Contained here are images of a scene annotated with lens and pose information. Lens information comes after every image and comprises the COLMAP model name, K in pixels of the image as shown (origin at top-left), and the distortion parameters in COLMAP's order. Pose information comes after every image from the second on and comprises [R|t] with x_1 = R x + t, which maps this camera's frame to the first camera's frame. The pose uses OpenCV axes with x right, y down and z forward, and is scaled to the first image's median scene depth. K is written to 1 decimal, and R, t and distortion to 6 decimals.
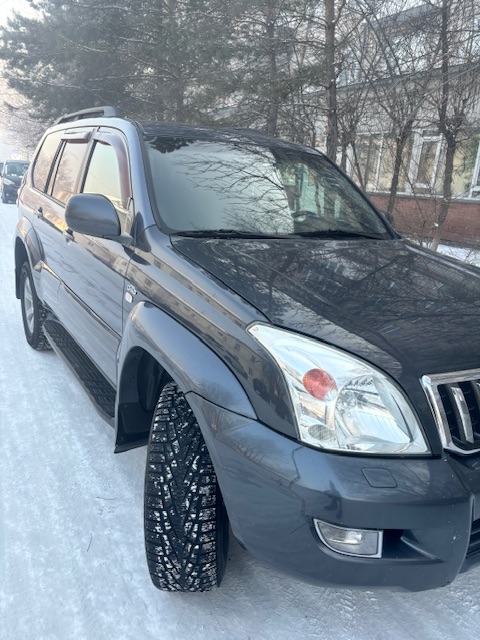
lens RADIAL K [[479.9, 0, 240.2], [0, 479.9, 317.5], [0, 0, 1]] dist [0.024761, -0.014302]
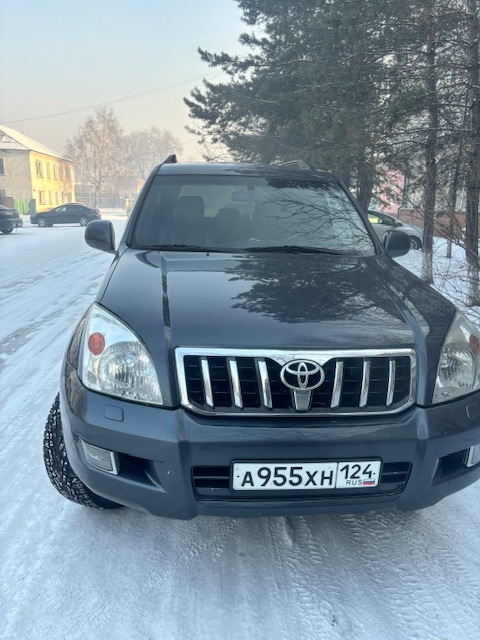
lens RADIAL K [[479.9, 0, 240.1], [0, 479.9, 324.0], [0, 0, 1]] dist [0.024761, -0.014302]
pose [[0.896478, 0.063510, -0.438513, 0.947057], [-0.088830, 0.995343, -0.037443, 0.080368], [0.434093, 0.072520, 0.897945, -0.067467]]
